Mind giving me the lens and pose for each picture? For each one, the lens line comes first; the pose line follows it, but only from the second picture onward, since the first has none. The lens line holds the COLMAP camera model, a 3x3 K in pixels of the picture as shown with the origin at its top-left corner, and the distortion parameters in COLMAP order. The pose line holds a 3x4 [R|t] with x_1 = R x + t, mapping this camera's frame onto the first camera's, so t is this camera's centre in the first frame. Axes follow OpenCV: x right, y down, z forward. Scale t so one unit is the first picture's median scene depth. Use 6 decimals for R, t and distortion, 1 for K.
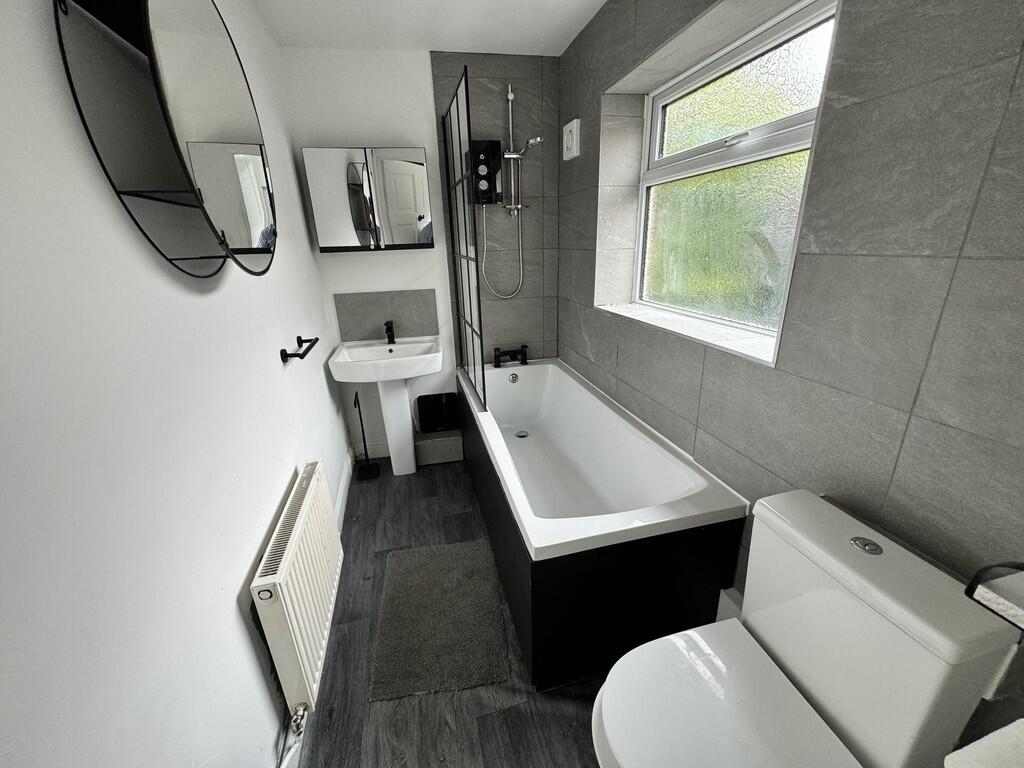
lens RADIAL K [[407.2, 0, 512.0], [0, 407.2, 381.0], [0, 0, 1]] dist [-0.000705, -0.000237]
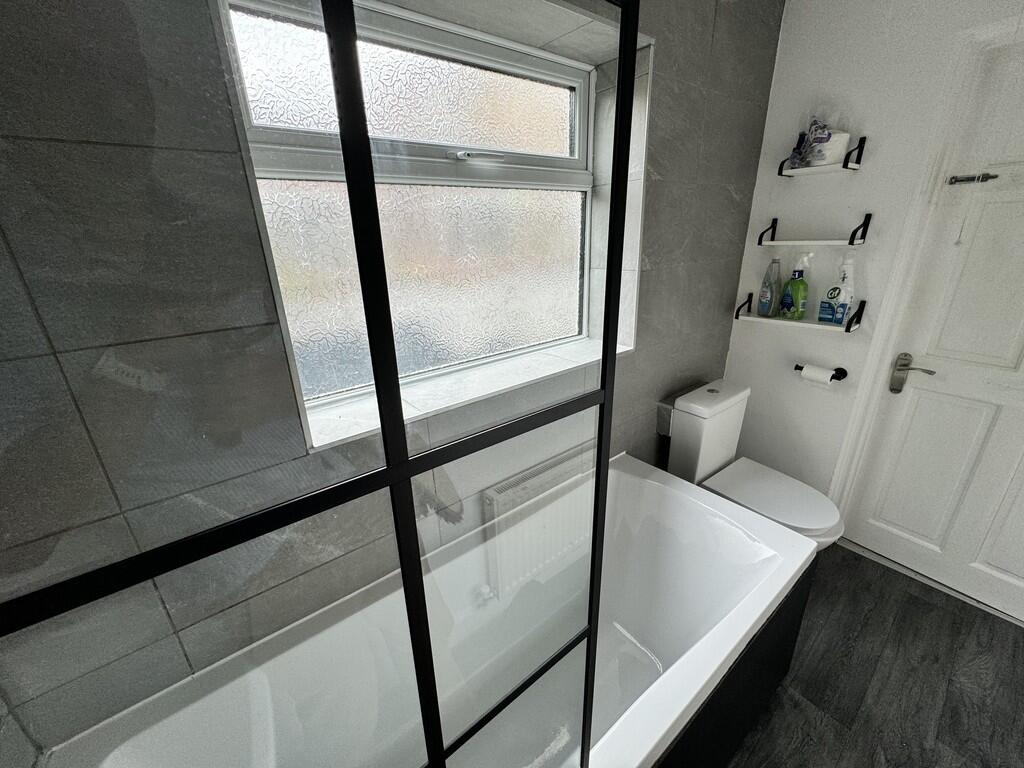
lens RADIAL K [[407.2, 0, 512.0], [0, 407.2, 381.0], [0, 0, 1]] dist [-0.000705, -0.000237]
pose [[-0.378072, -0.282308, 0.881683, -0.558549], [0.338984, 0.844015, 0.415606, -0.792034], [-0.861482, 0.456005, -0.223400, 2.024485]]
